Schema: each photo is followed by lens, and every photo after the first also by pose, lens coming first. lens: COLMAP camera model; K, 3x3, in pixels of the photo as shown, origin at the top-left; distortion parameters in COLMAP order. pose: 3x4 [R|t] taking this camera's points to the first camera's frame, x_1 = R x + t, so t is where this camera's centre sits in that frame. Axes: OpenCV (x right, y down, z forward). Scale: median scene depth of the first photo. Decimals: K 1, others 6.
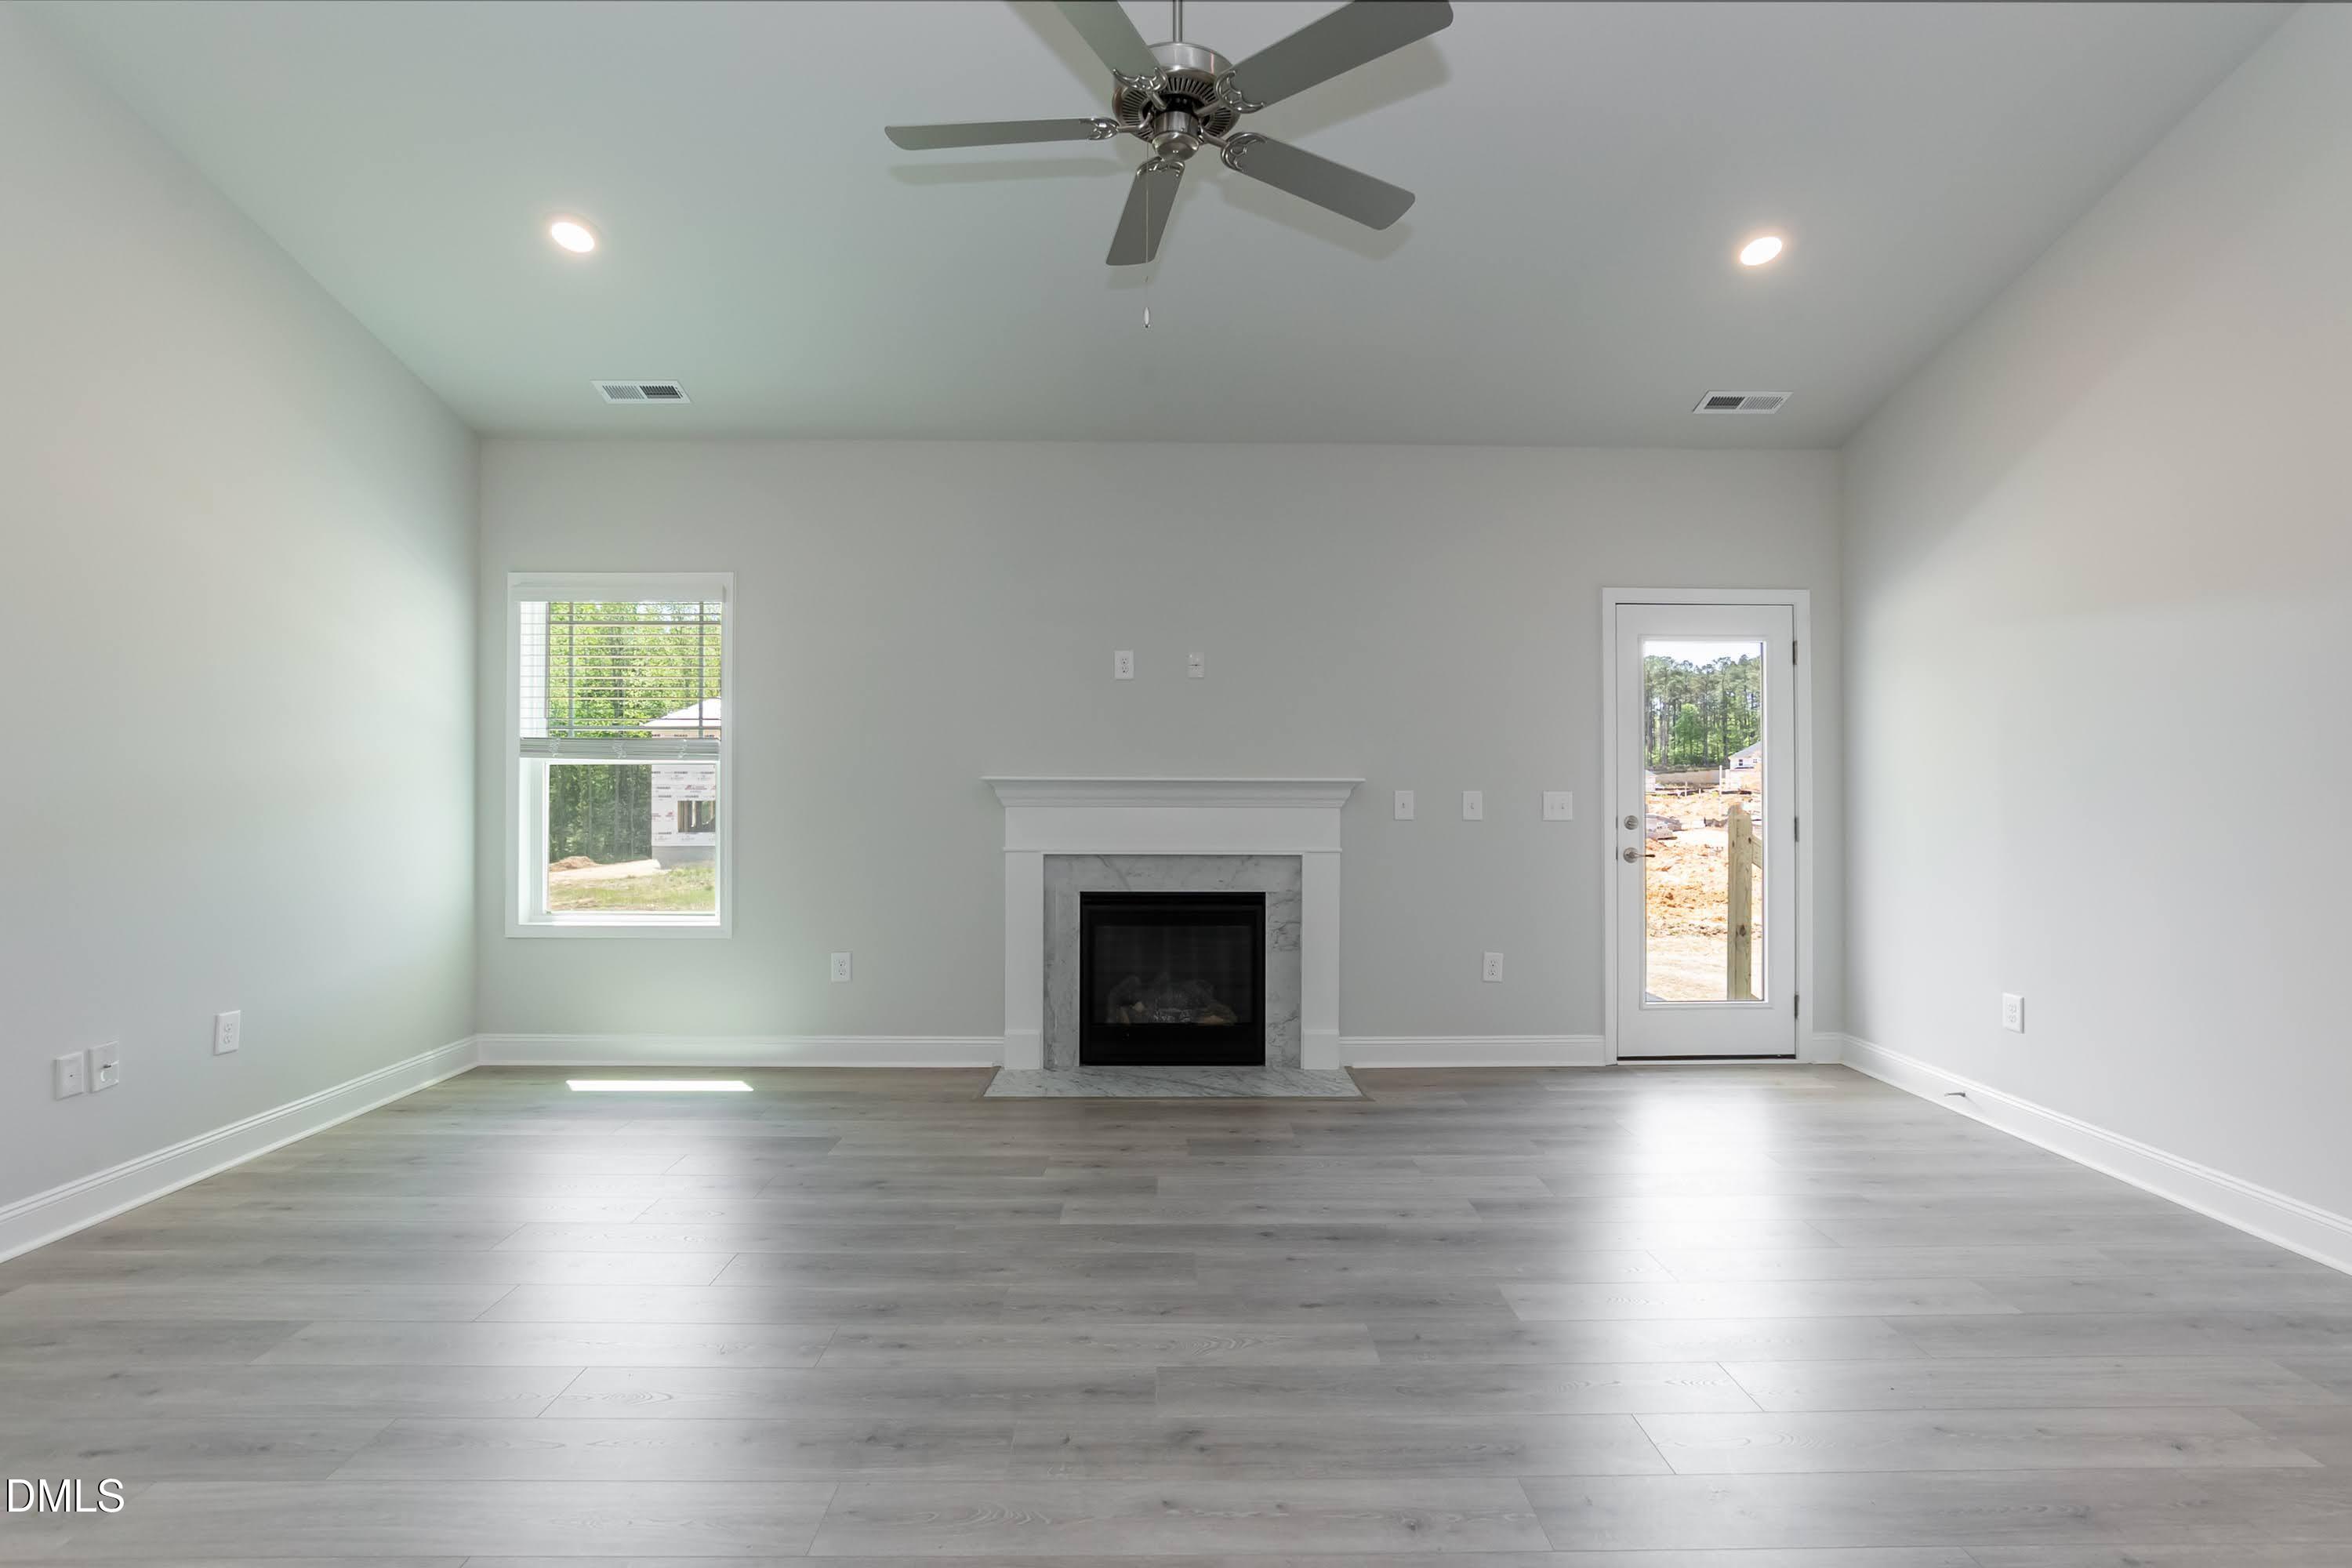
lens RADIAL K [[1090.6, 0, 1176.0], [0, 1090.6, 784.0], [0, 0, 1]] dist [-0.033677, 0.016938]
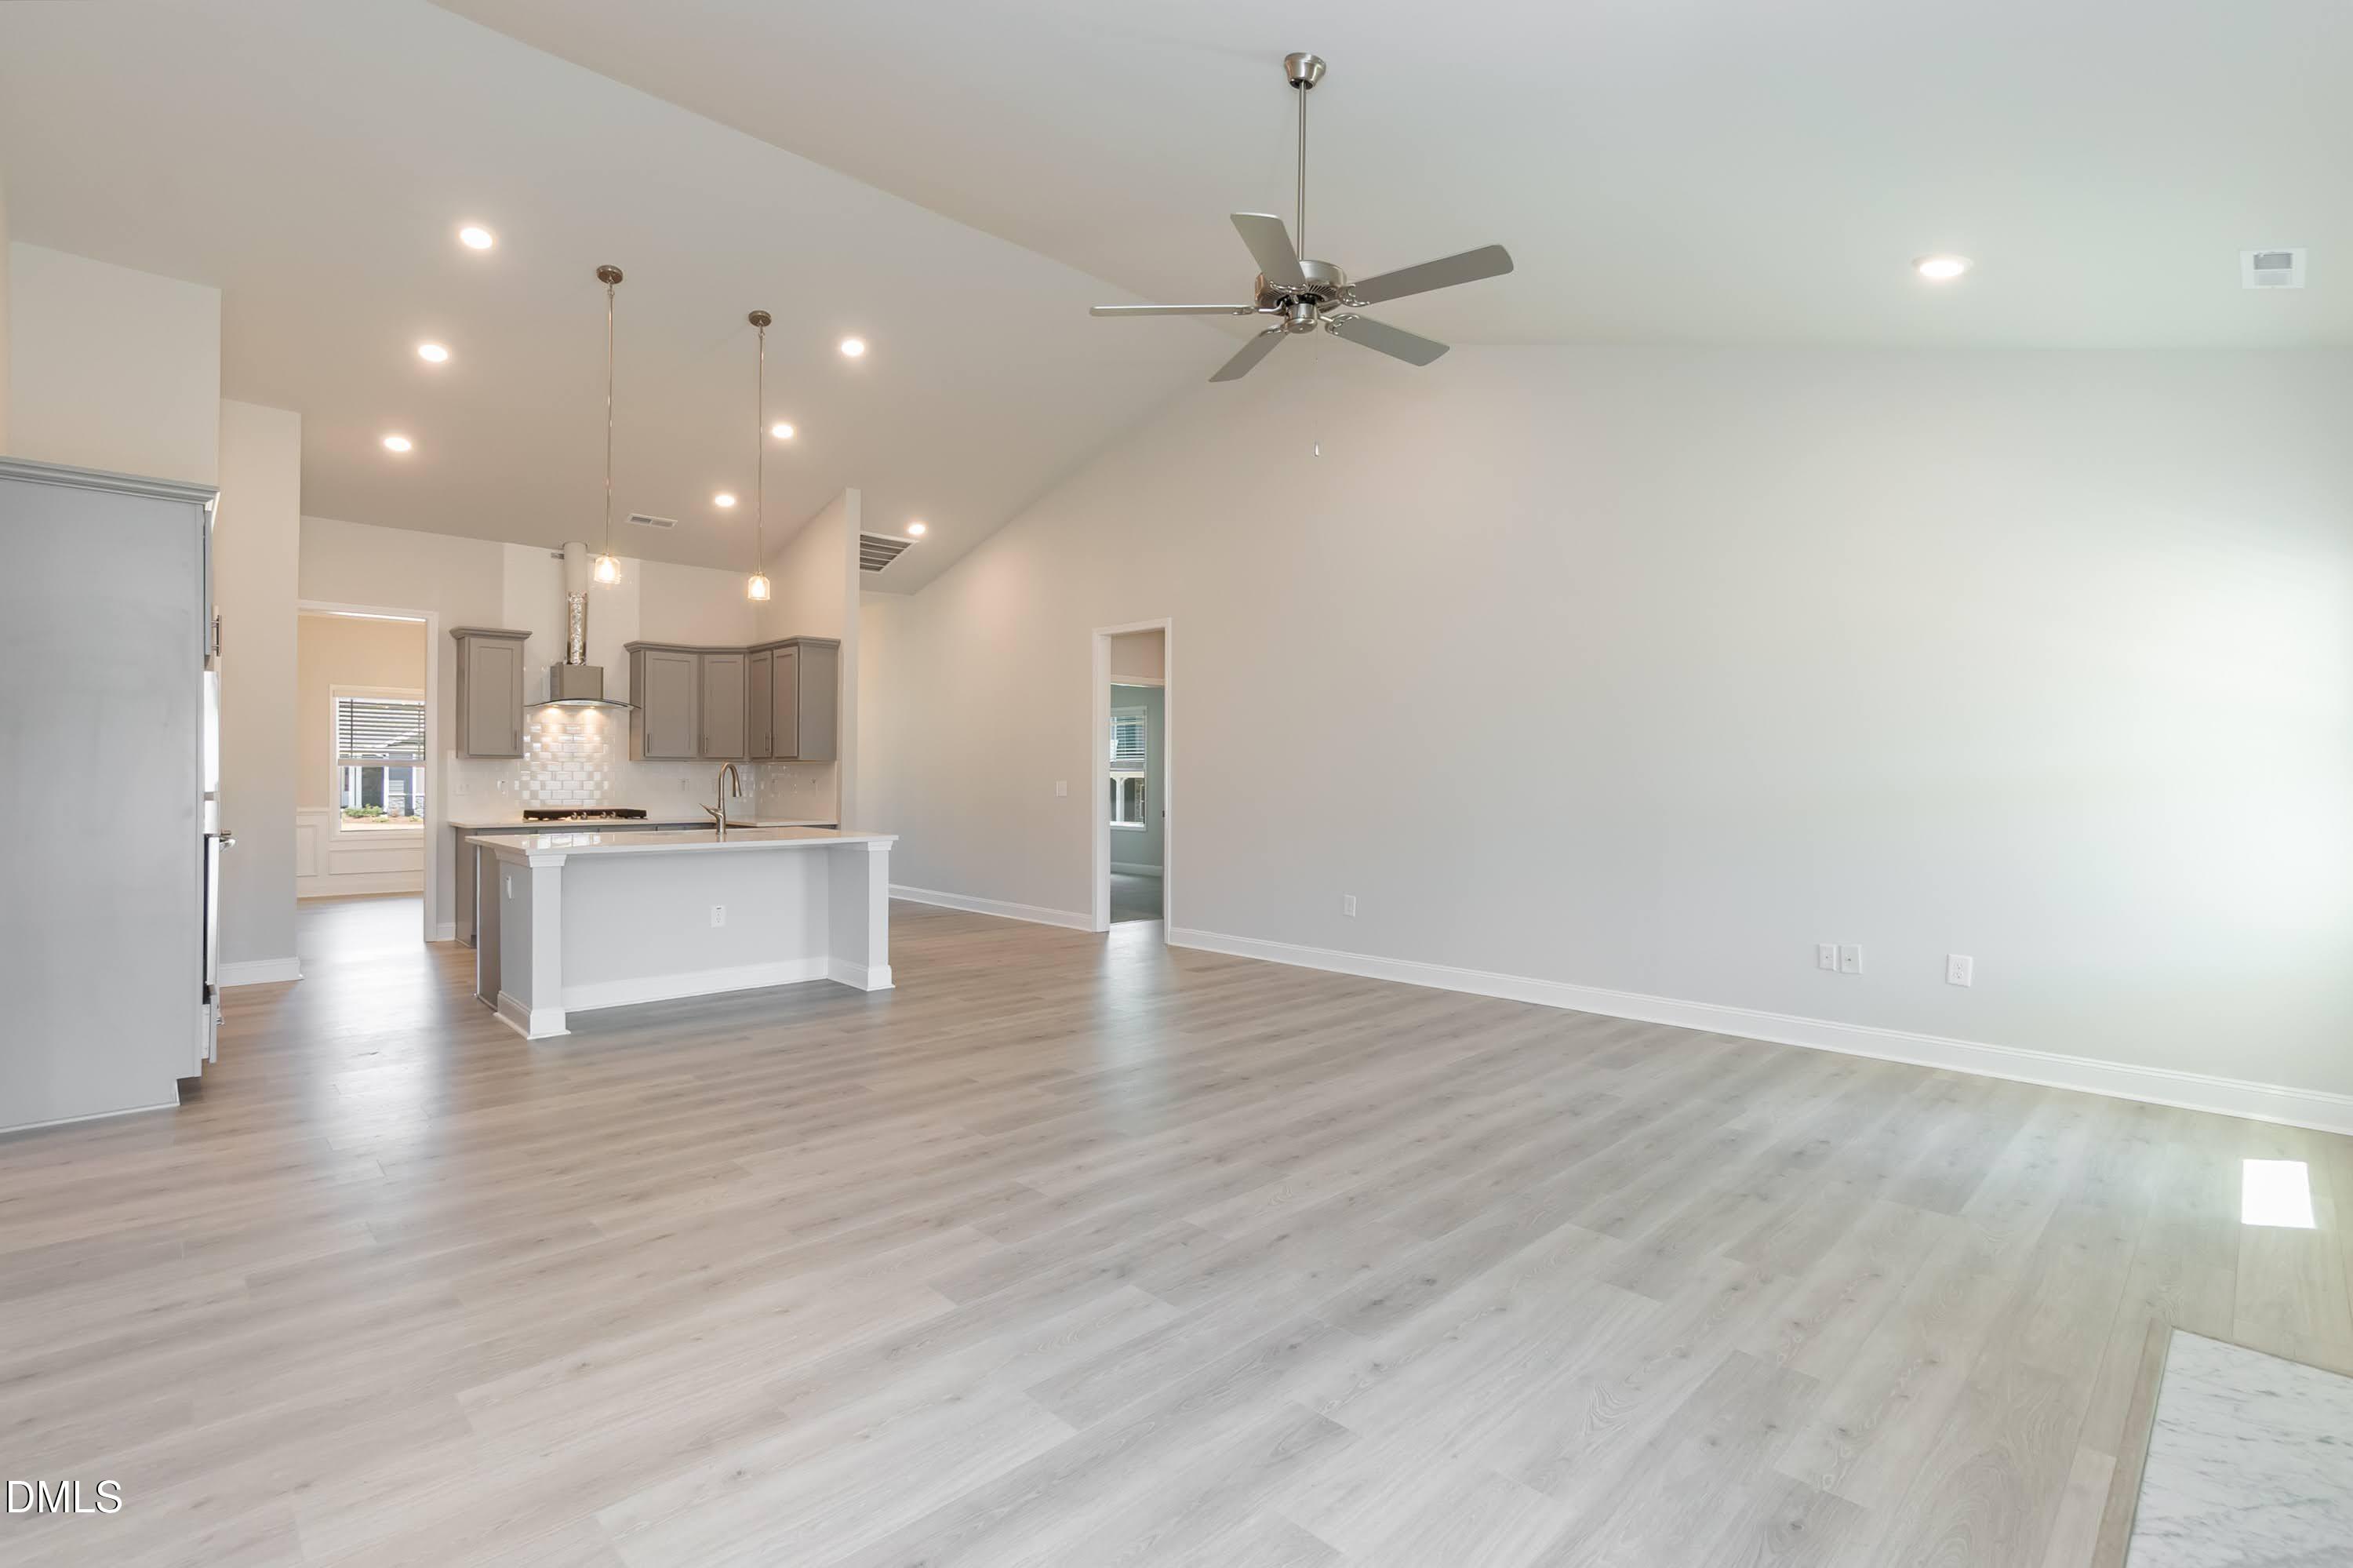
lens RADIAL K [[1095.8, 0, 1176.5], [0, 1095.8, 784.0], [0, 0, 1]] dist [-0.003063, -0.000348]
pose [[-0.728784, -0.003684, -0.684734, 0.535831], [-0.006753, 0.999976, 0.001808, 0.003694], [0.684711, 0.005942, -0.728791, 0.949035]]
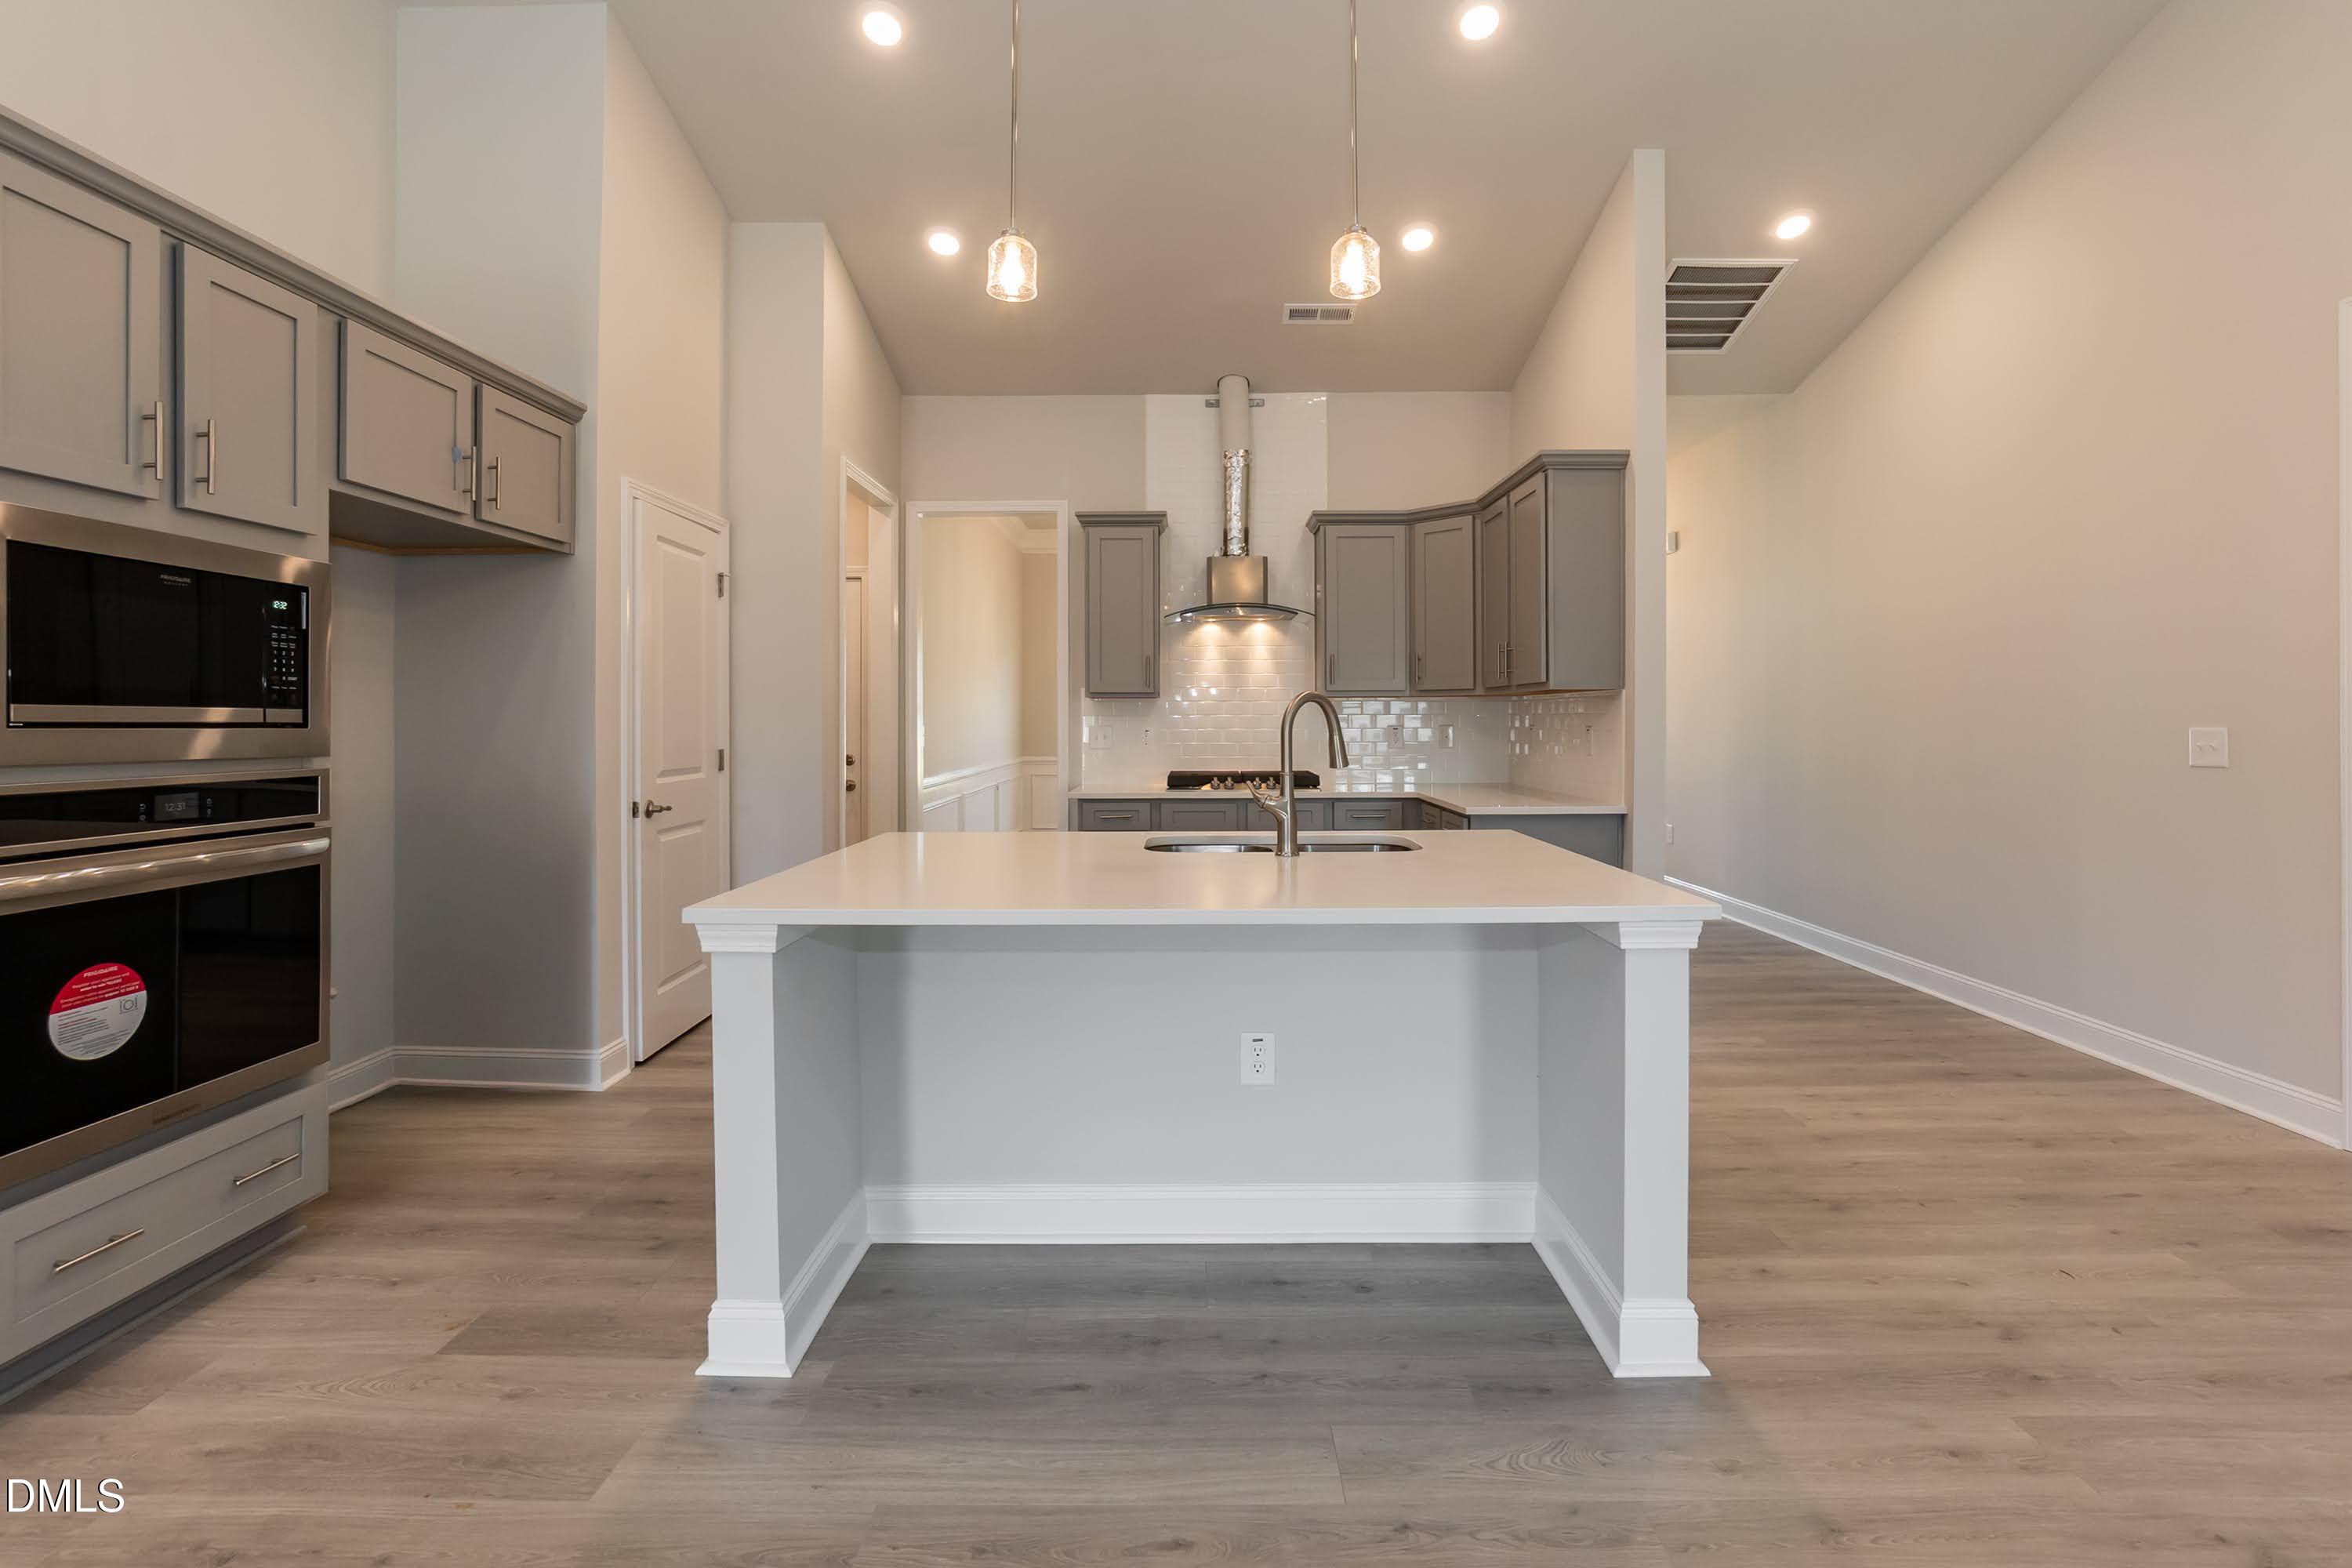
lens RADIAL K [[1055.4, 0, 1179.8], [0, 1055.4, 711.5], [0, 0, 1]] dist [-0.023955, 0.000043]
pose [[-0.999661, 0.000679, 0.026030, 0.067487], [0.000473, 0.999969, -0.007917, -0.001092], [-0.026034, -0.007902, -0.999630, 0.157296]]
